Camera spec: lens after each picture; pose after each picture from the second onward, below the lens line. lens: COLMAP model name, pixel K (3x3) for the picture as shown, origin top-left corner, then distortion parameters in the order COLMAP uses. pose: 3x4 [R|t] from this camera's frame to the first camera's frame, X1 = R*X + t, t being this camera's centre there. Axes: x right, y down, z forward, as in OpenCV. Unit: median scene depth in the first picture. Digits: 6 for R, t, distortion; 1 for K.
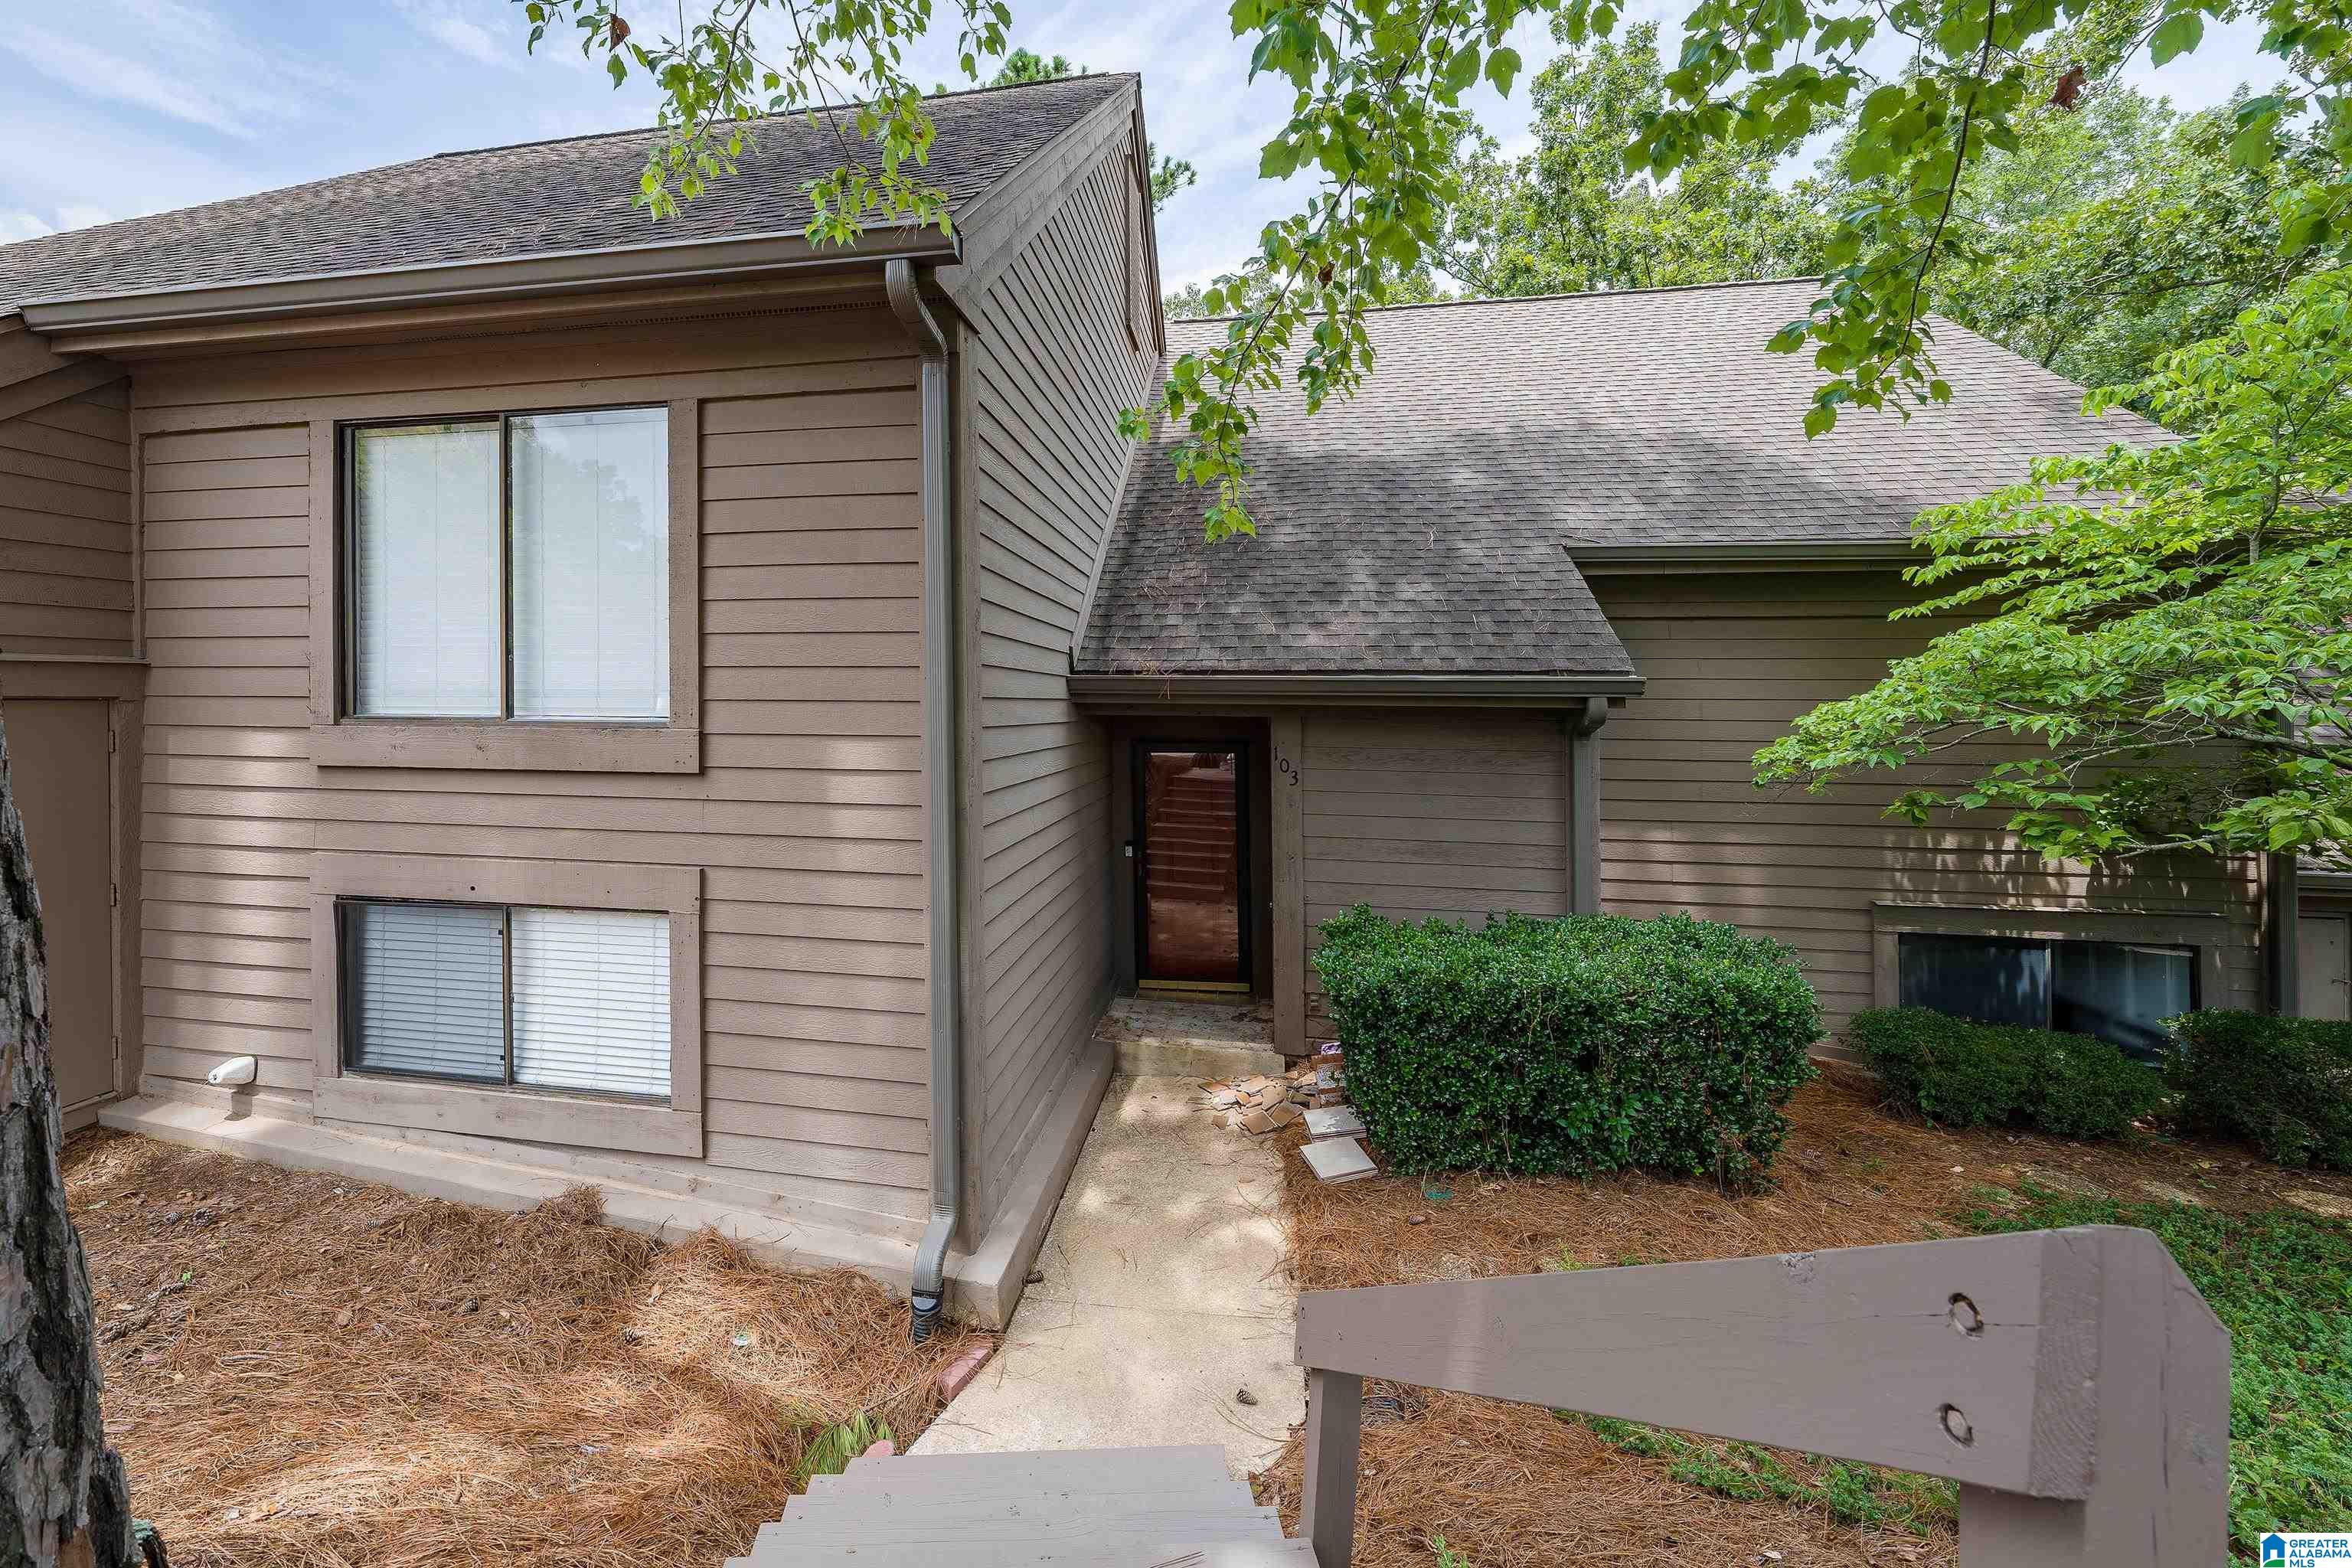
lens RADIAL K [[967.9, 0, 1101.3], [0, 967.9, 702.2], [0, 0, 1]] dist [-0.001057, -0.000170]
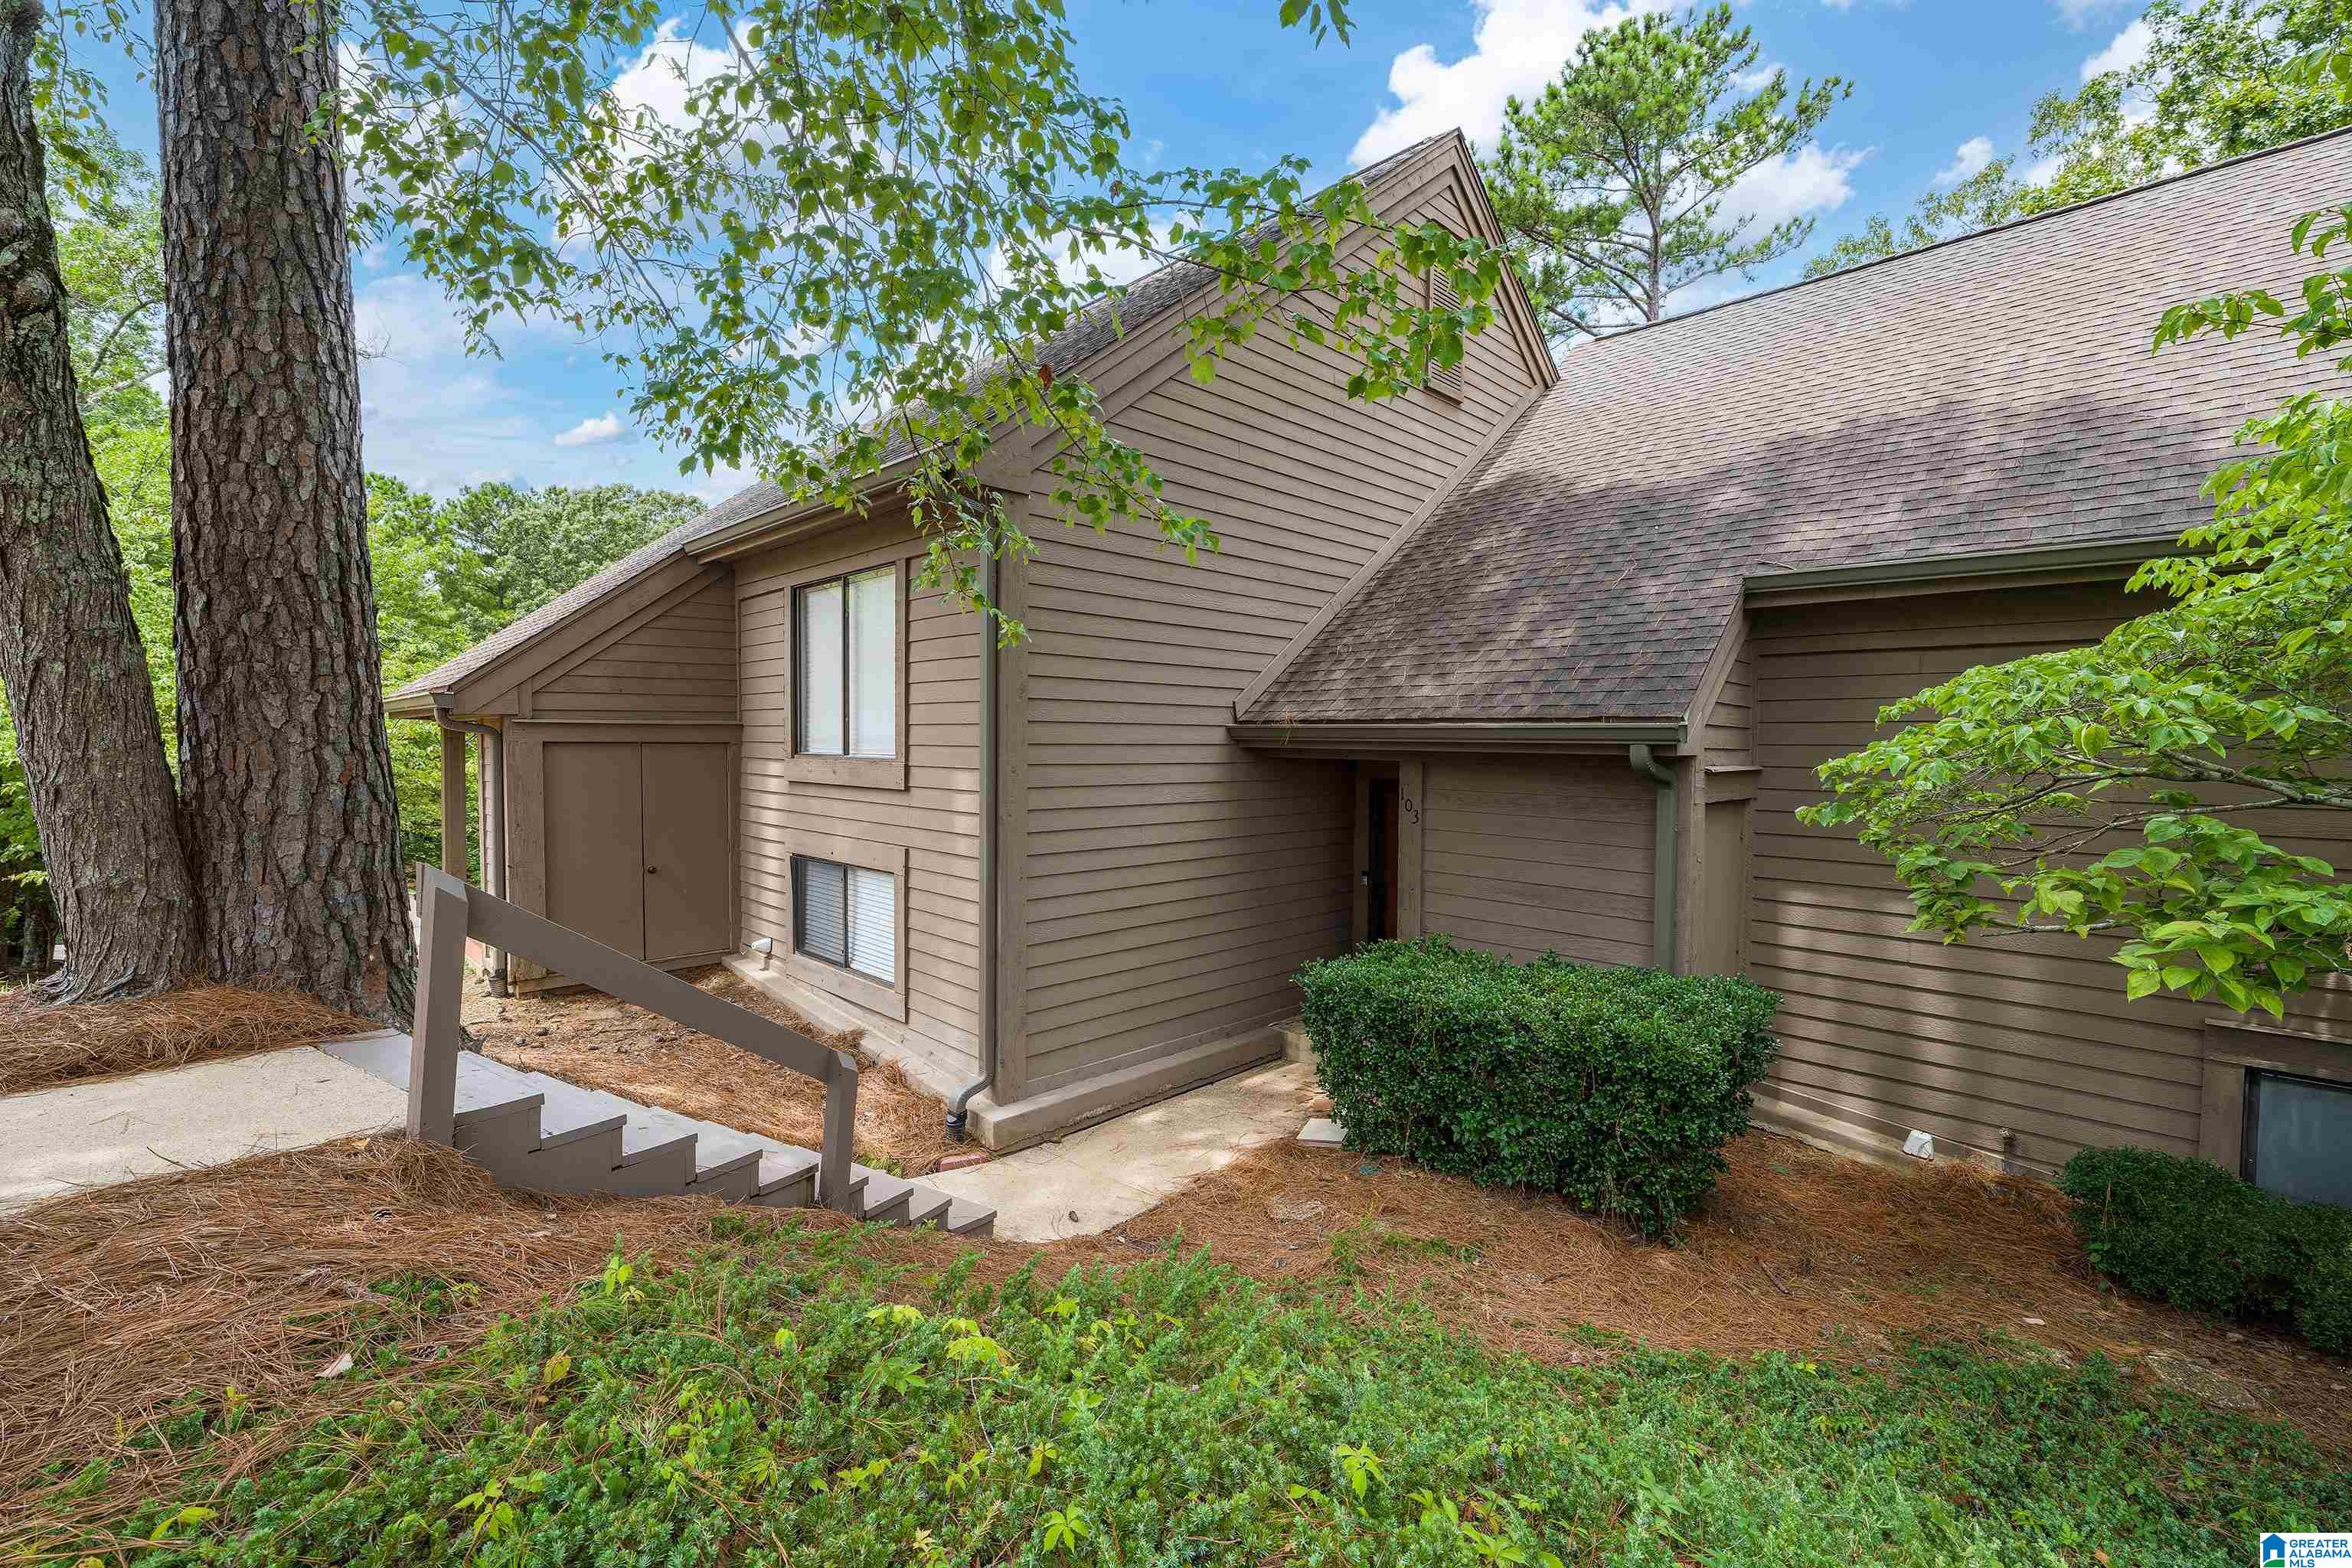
lens RADIAL K [[1006.0, 0, 1177.5], [0, 1006.0, 782.5], [0, 0, 1]] dist [-0.001102, -0.000093]
pose [[0.819209, 0.024178, -0.572985, 0.859928], [-0.002297, 0.999241, 0.038881, -0.005866], [0.573490, -0.030536, 0.818643, -0.114027]]
